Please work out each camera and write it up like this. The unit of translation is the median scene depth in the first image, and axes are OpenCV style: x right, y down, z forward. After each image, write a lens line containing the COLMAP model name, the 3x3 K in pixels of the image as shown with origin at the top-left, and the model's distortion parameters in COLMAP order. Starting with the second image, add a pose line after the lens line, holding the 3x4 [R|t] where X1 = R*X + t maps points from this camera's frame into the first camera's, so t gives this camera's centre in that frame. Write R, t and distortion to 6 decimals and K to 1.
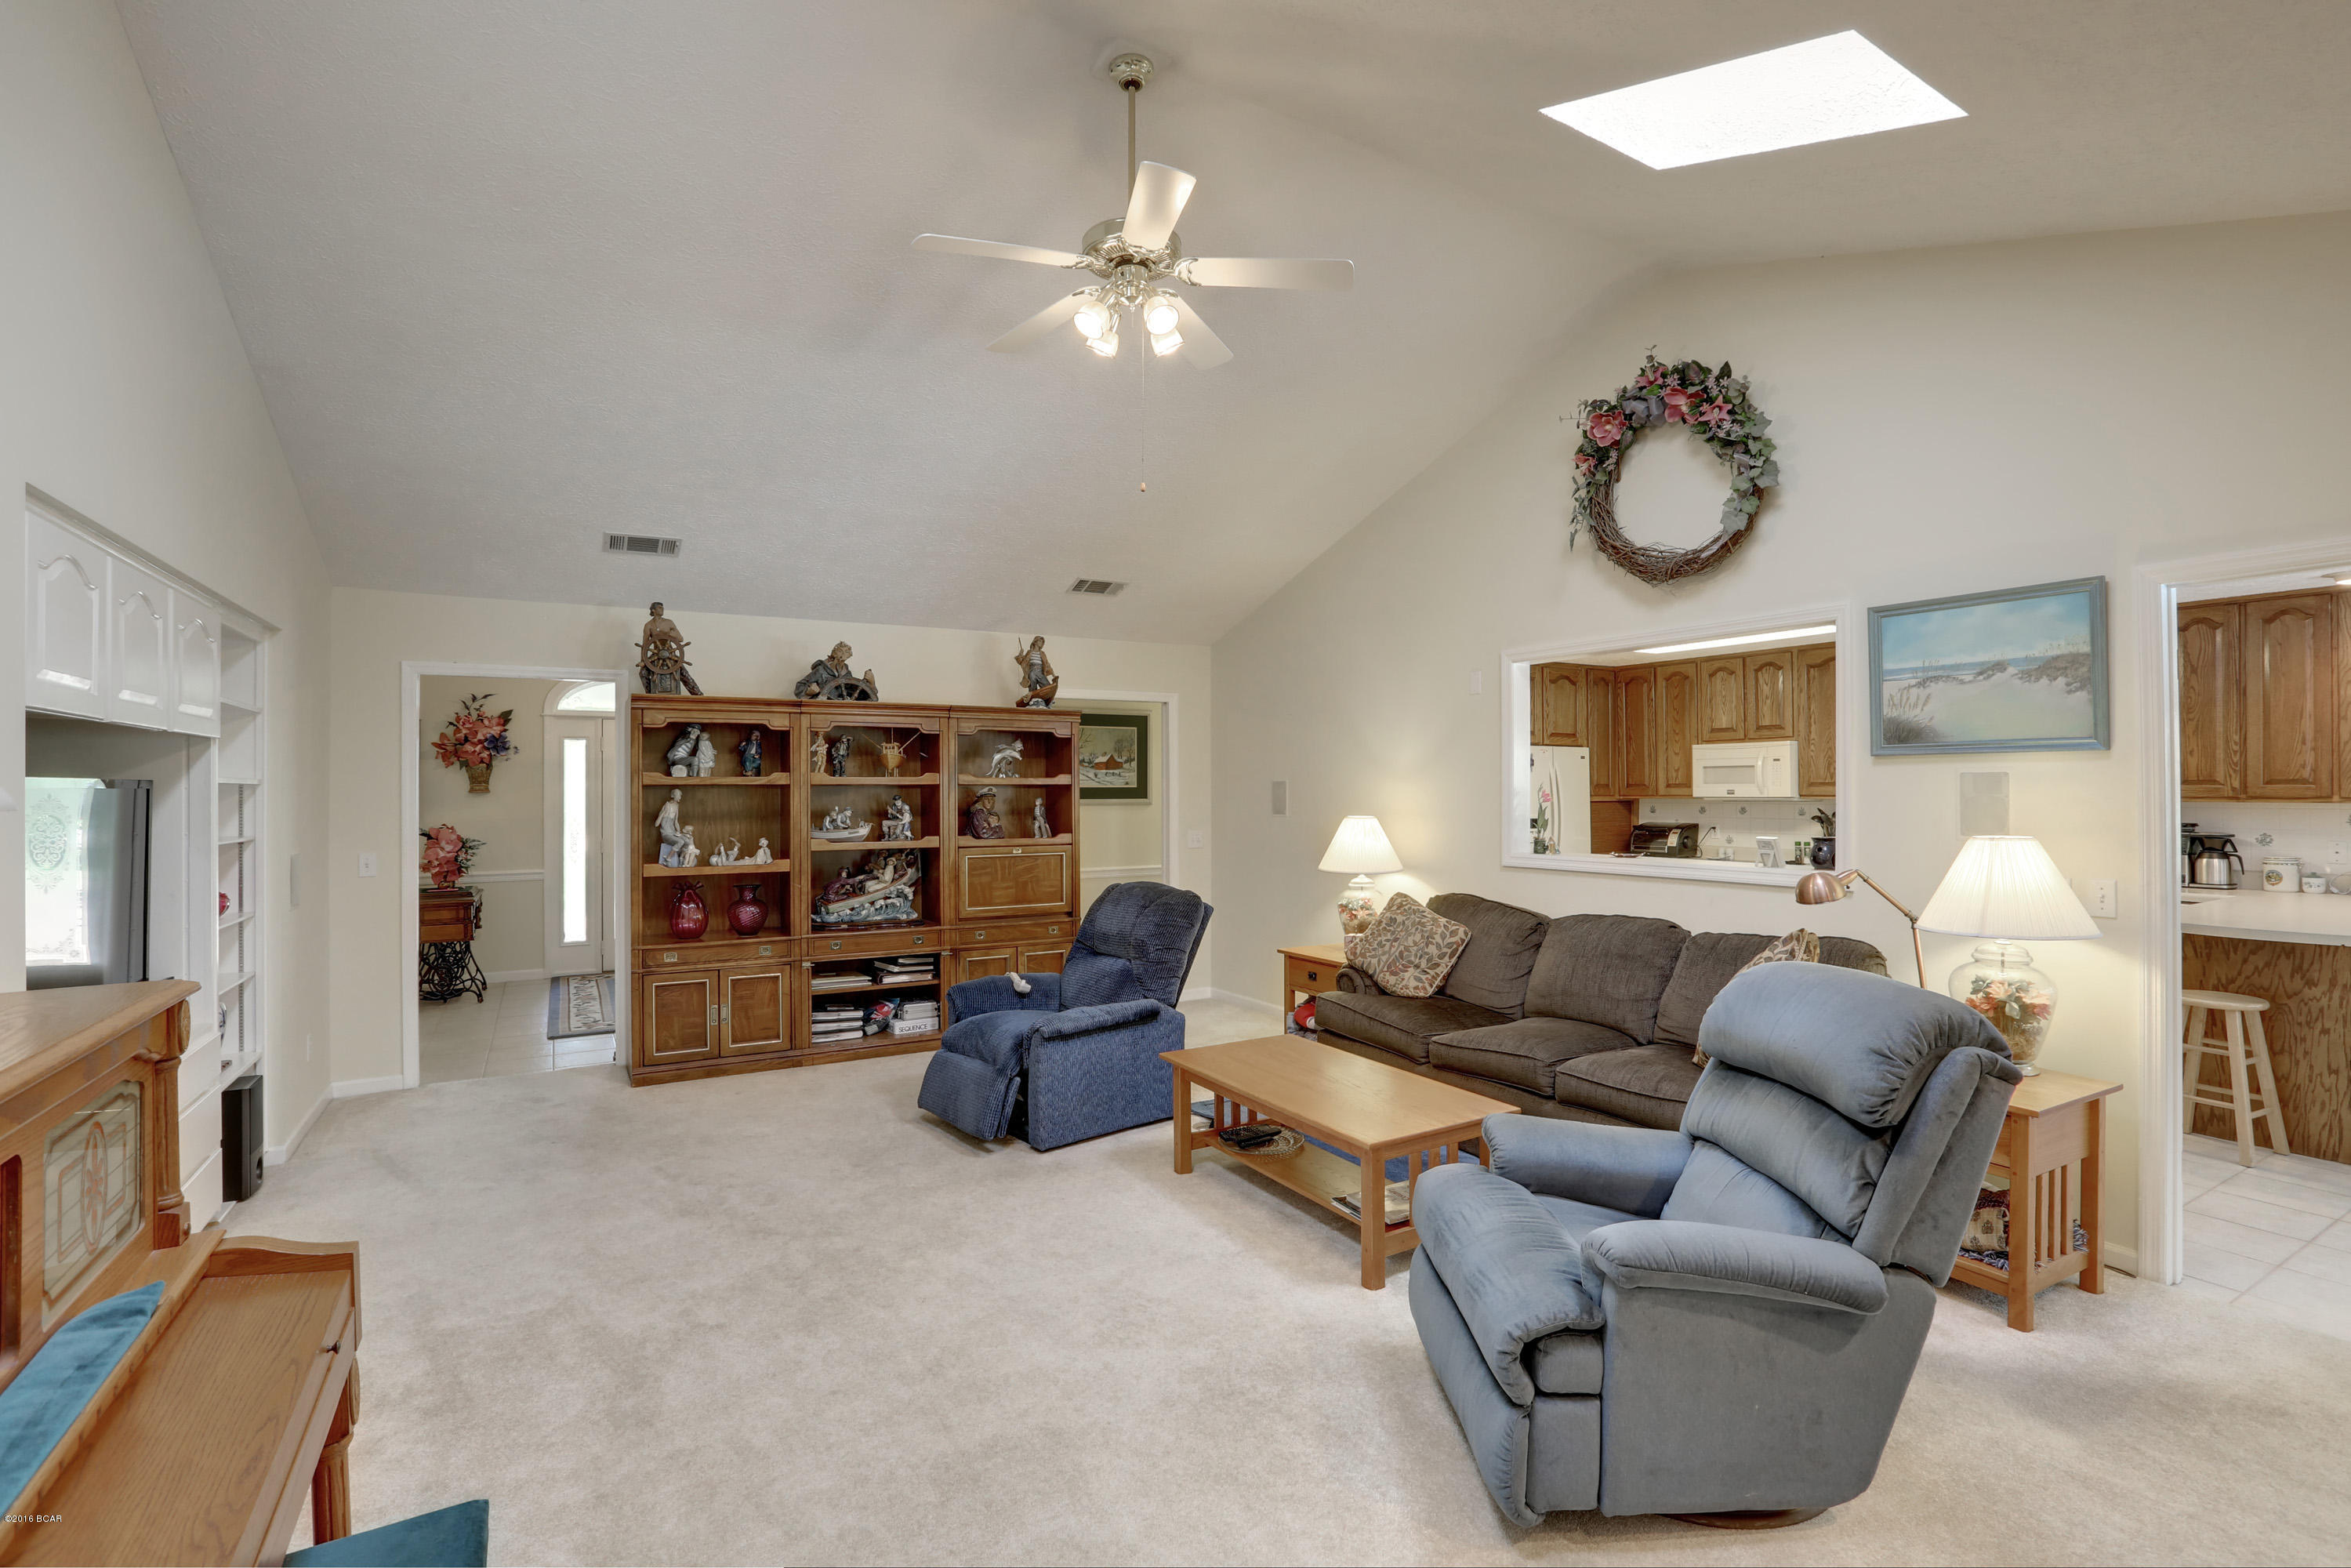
lens RADIAL K [[1070.9, 0, 1173.6], [0, 1070.9, 781.1], [0, 0, 1]] dist [-0.032617, 0.006561]
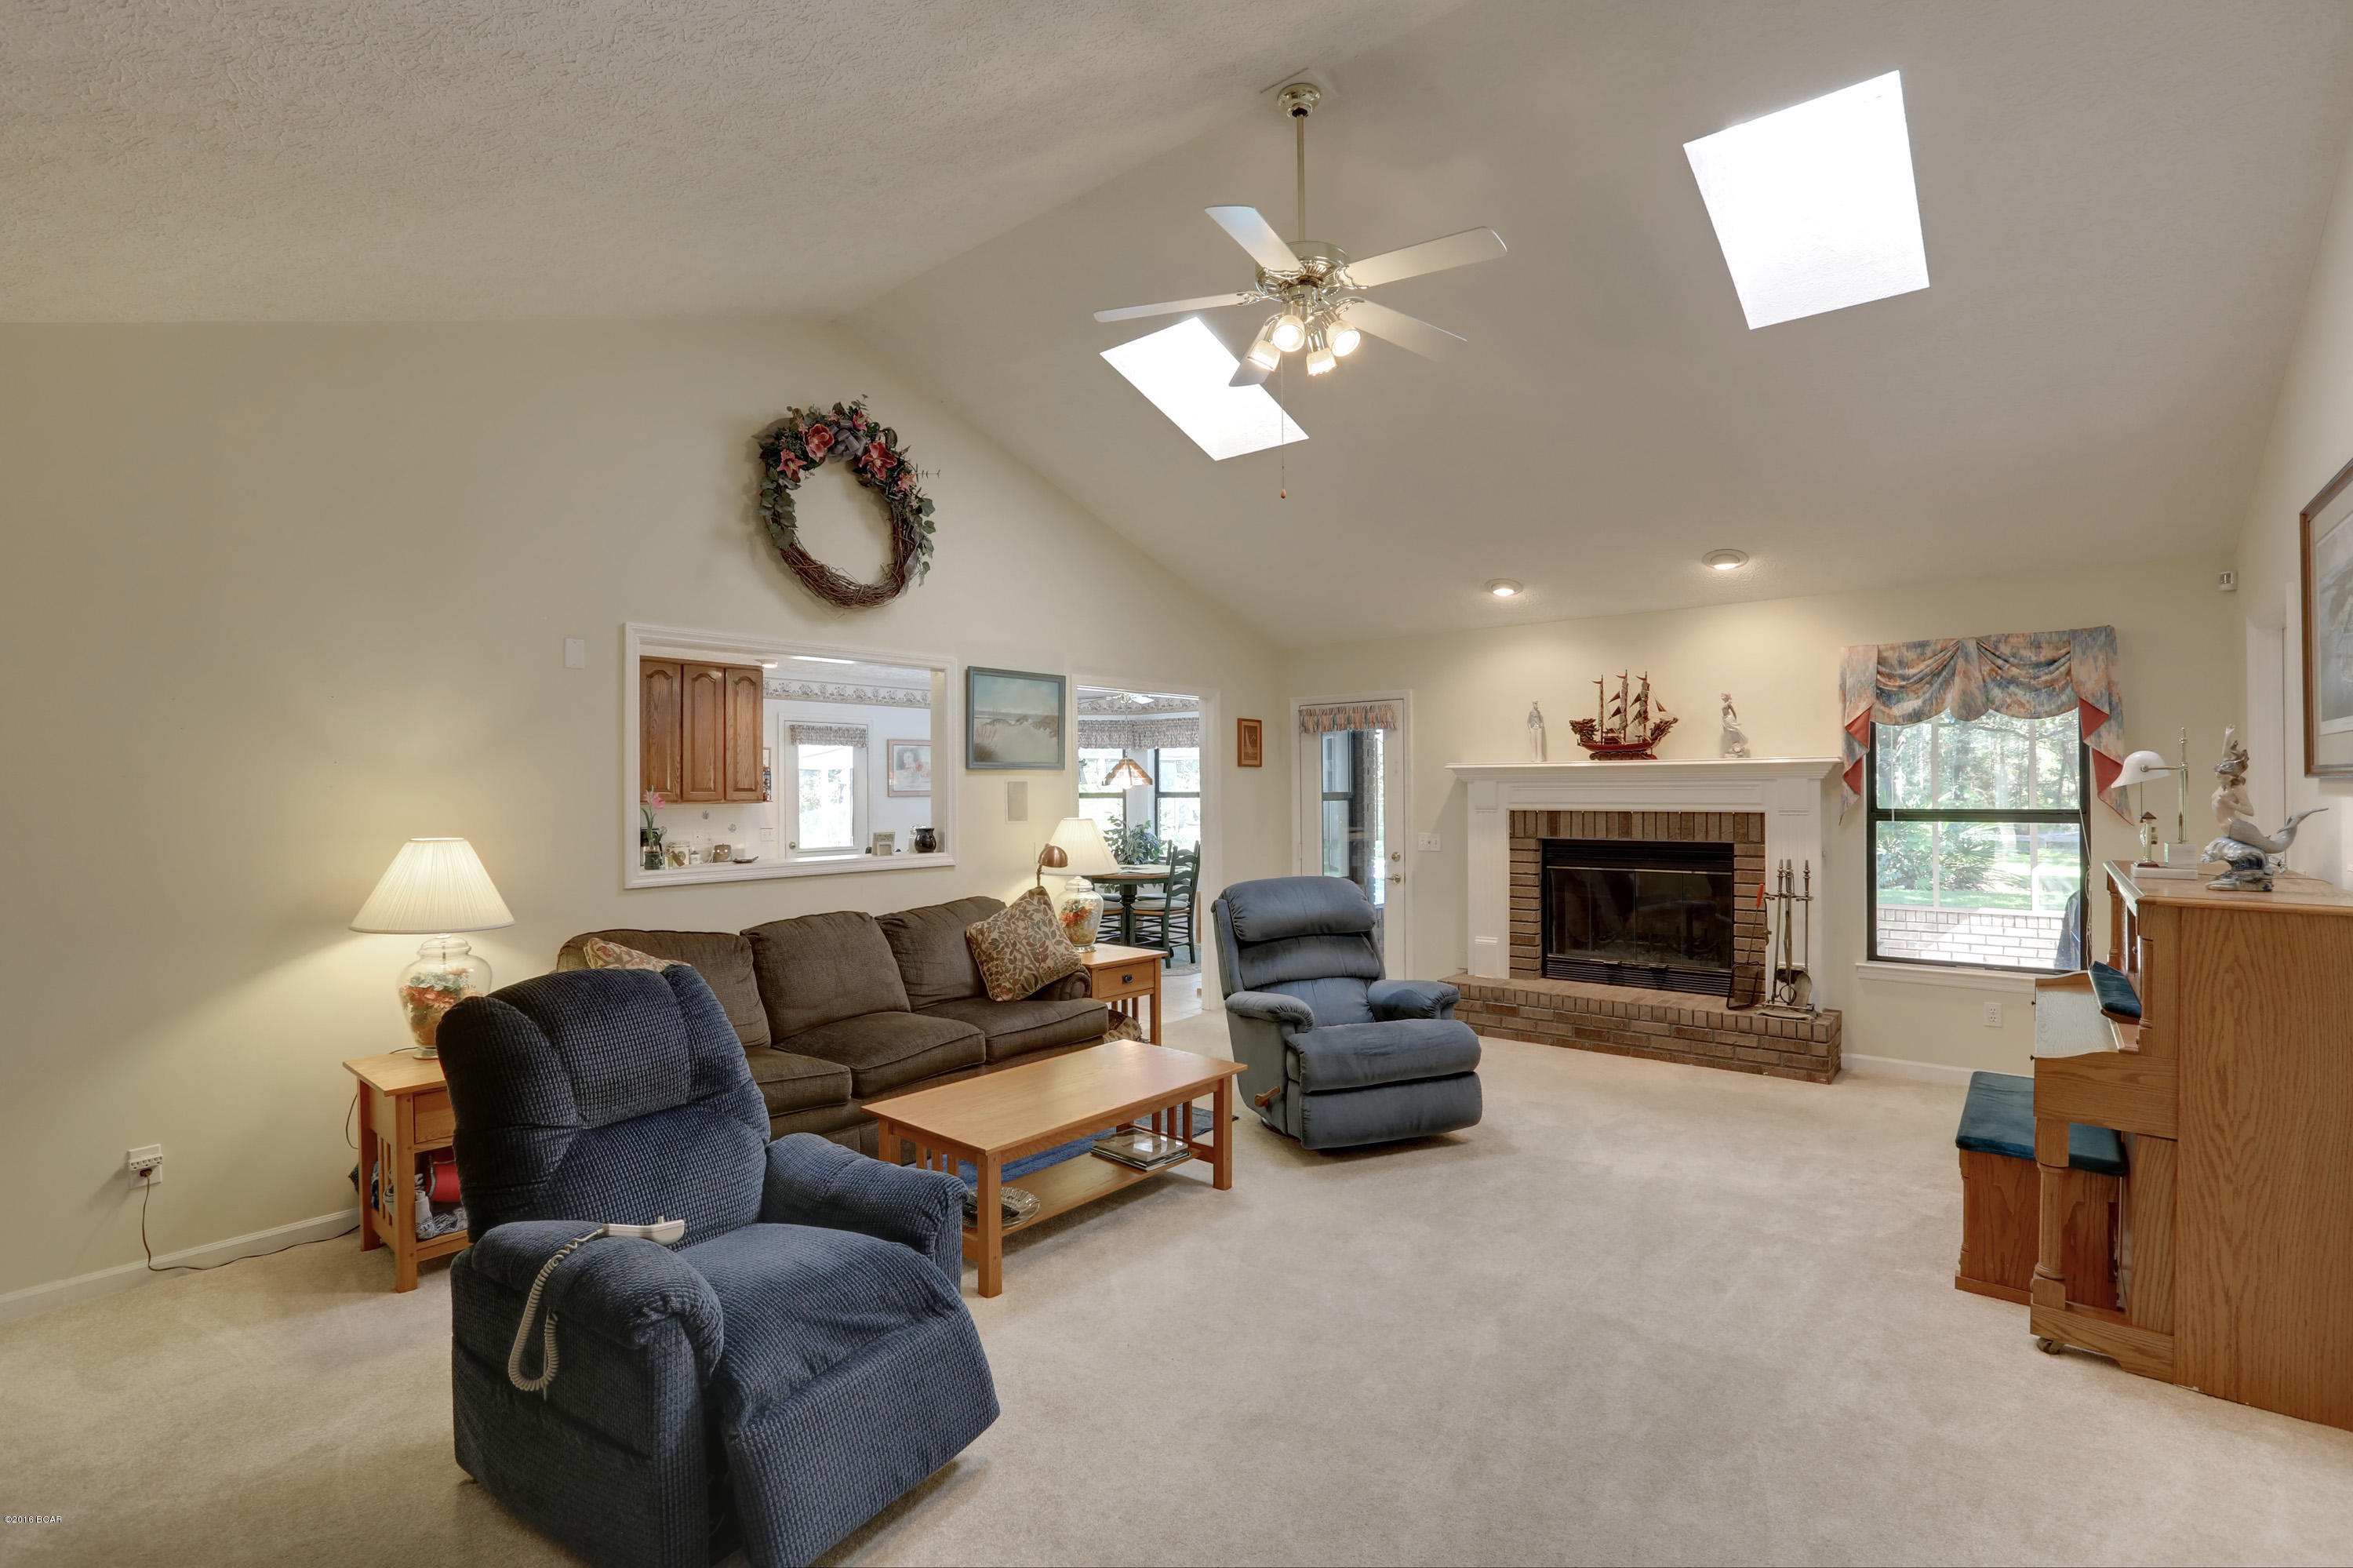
lens RADIAL K [[1071.8, 0, 1169.8], [0, 1071.8, 786.5], [0, 0, 1]] dist [-0.032617, 0.006561]
pose [[-0.326353, 0.001085, 0.945247, -0.842498], [-0.005248, 0.999982, -0.002960, 0.004035], [-0.945234, -0.005927, -0.326341, 1.258888]]
